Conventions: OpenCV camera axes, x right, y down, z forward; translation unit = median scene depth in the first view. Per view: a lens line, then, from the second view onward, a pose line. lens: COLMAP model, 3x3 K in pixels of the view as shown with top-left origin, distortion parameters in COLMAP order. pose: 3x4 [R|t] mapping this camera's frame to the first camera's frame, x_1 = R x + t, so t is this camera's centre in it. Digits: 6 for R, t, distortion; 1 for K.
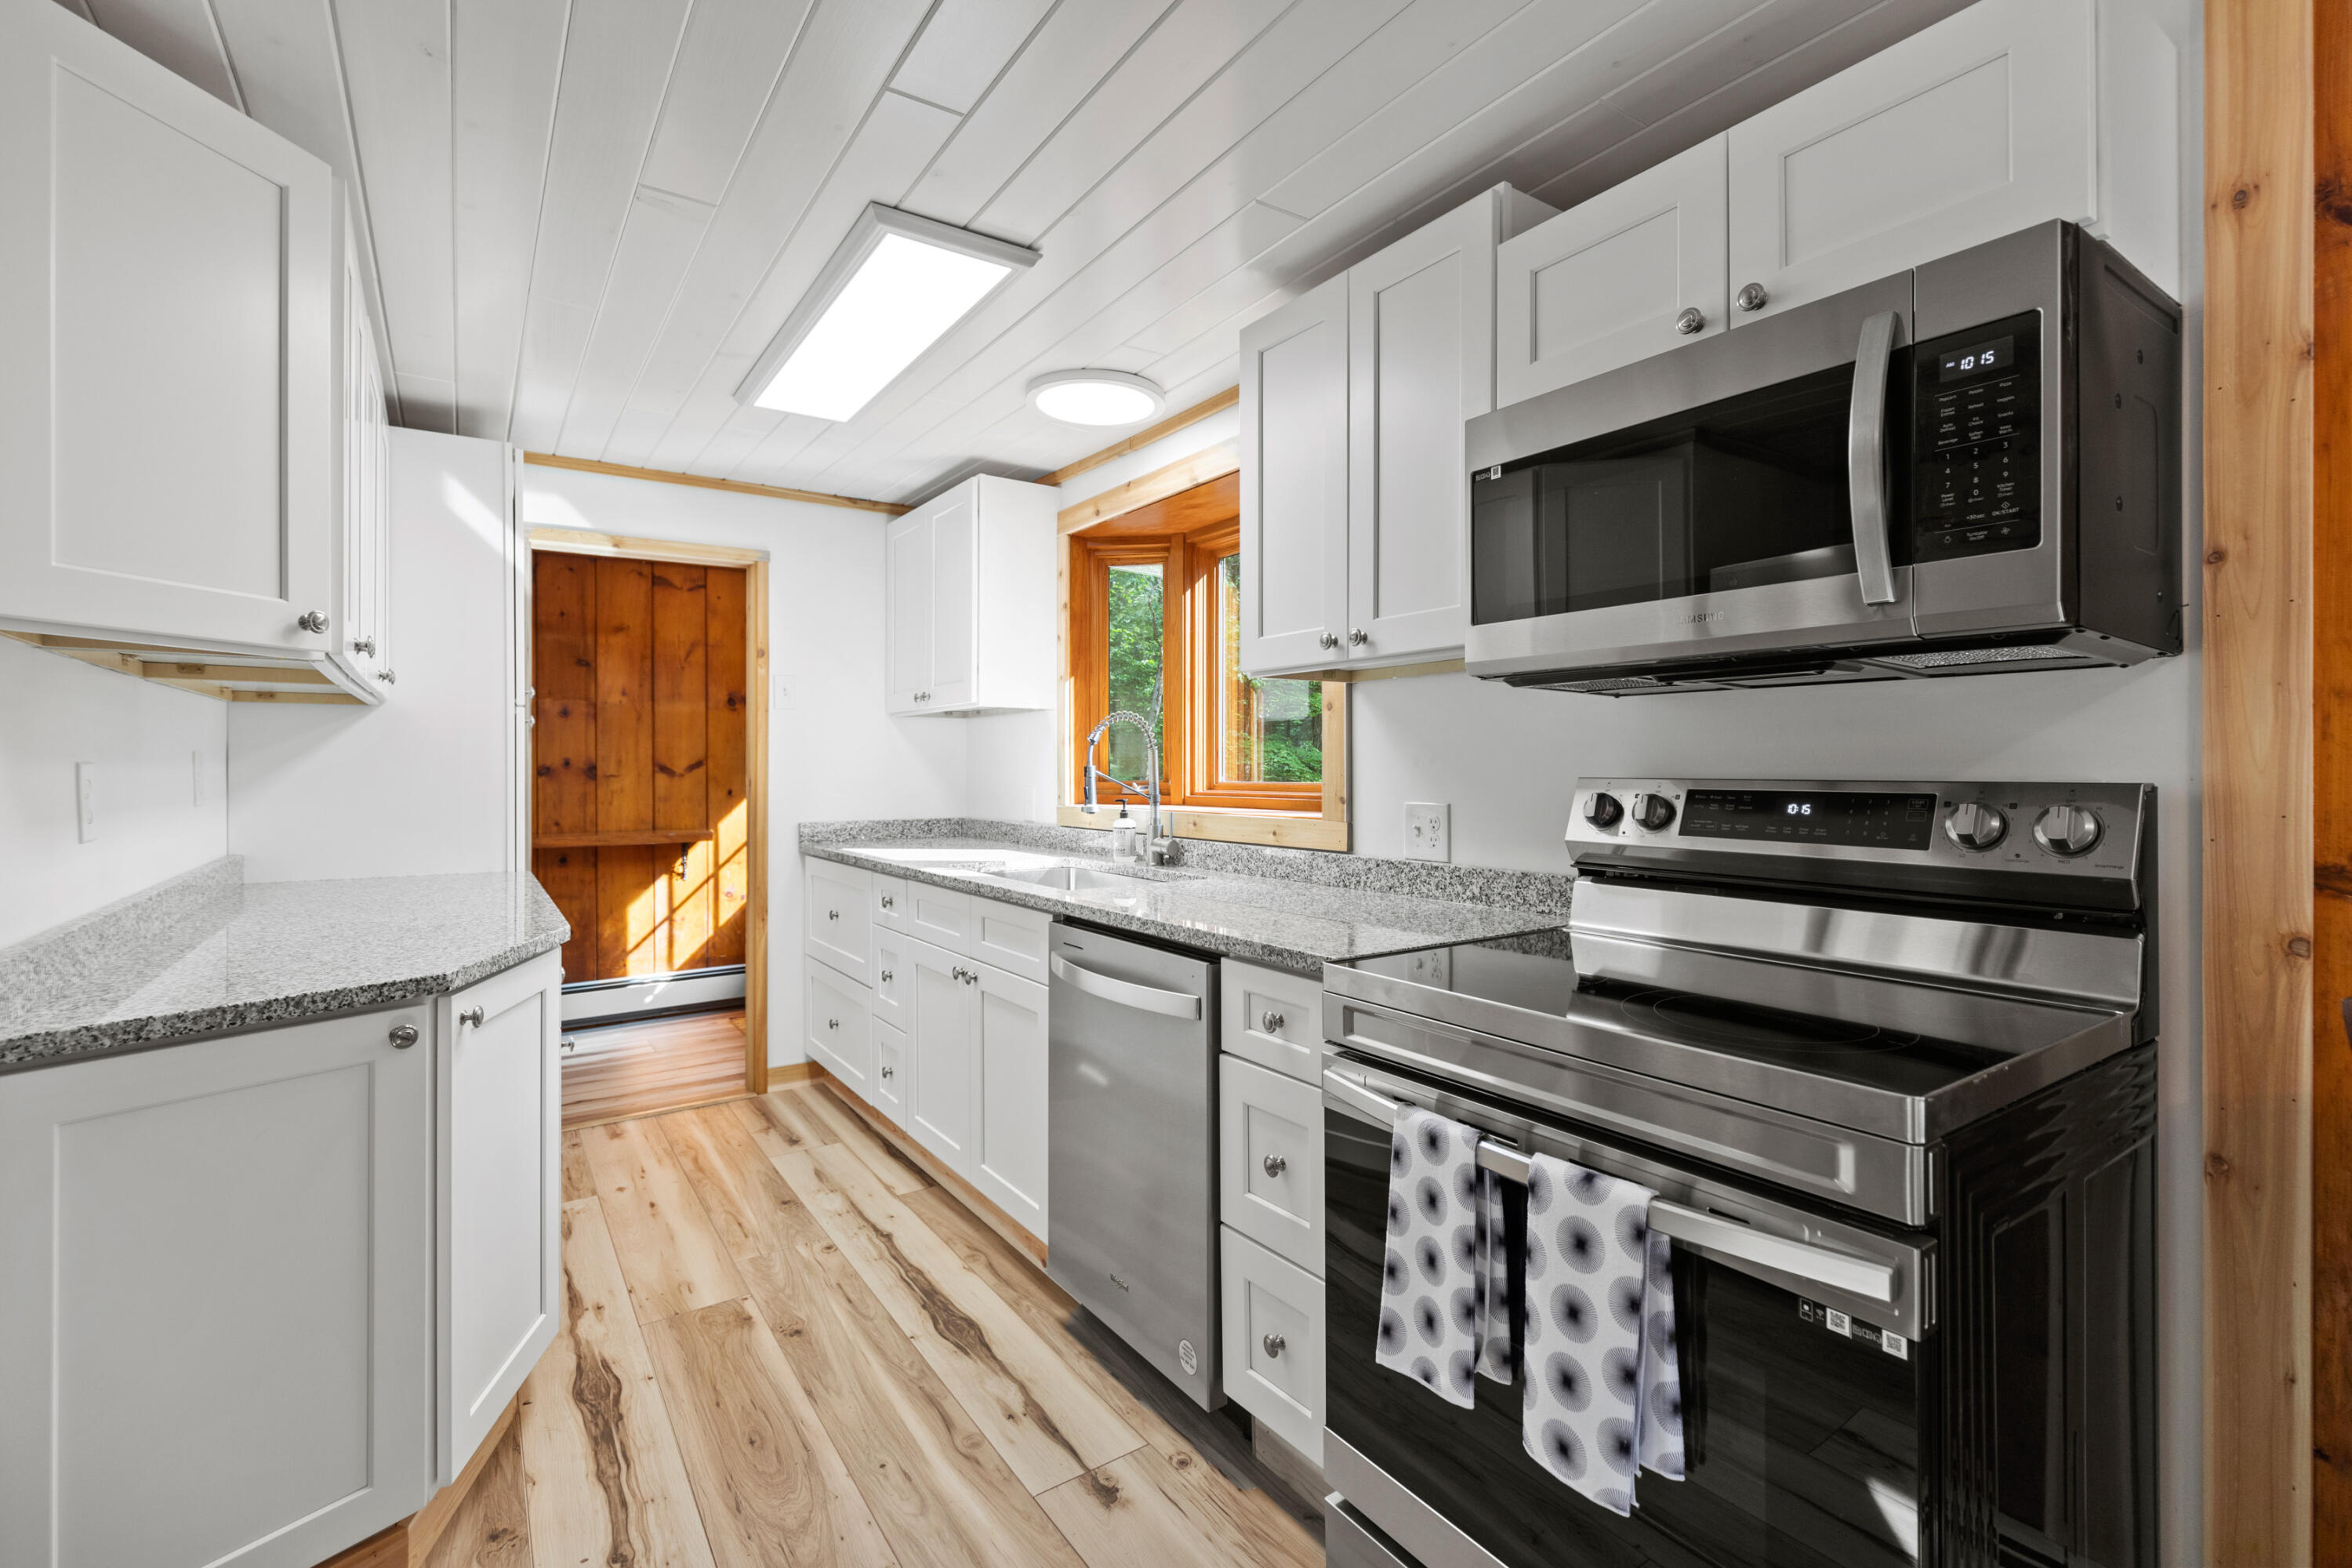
lens RADIAL K [[1057.7, 0, 1189.0], [0, 1057.7, 768.4], [0, 0, 1]] dist [0.003367, 0.000123]
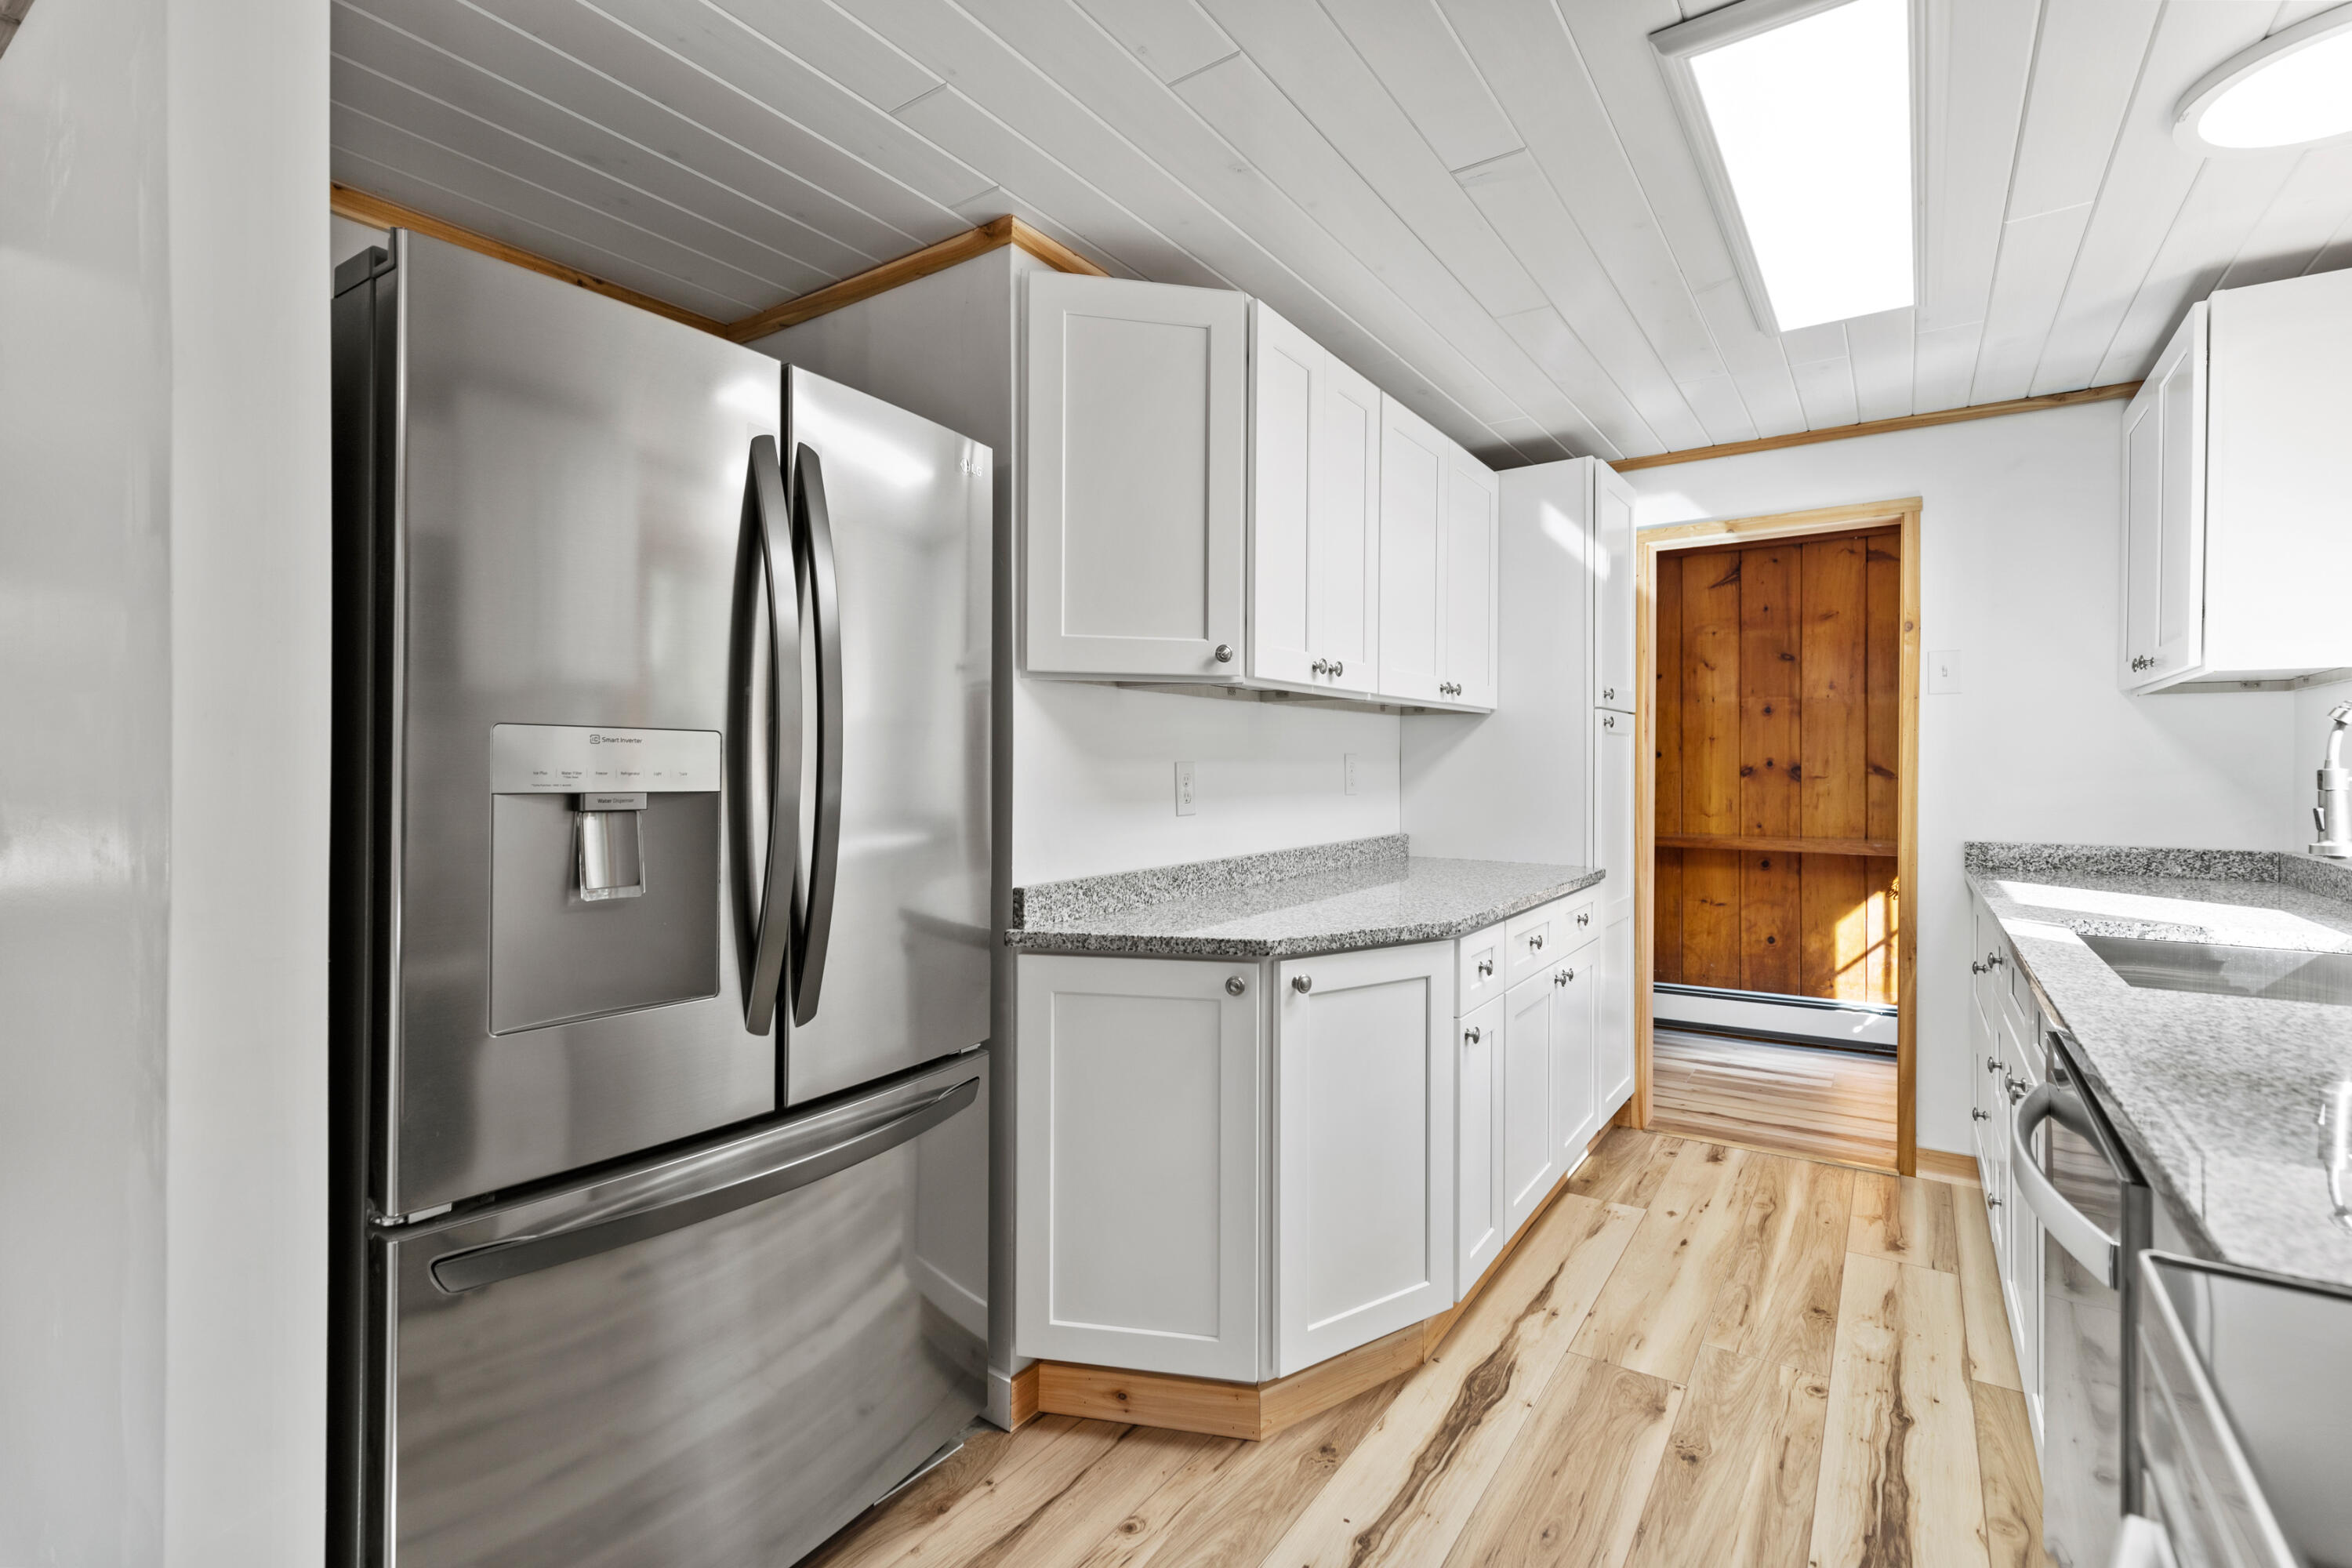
lens RADIAL K [[1057.7, 0, 1189.0], [0, 1057.7, 768.4], [0, 0, 1]] dist [0.003367, 0.000123]
pose [[0.358134, 0.005283, -0.933655, 0.191663], [-0.005816, 0.999977, 0.003427, -0.000966], [0.933652, 0.004203, 0.358157, 0.259469]]
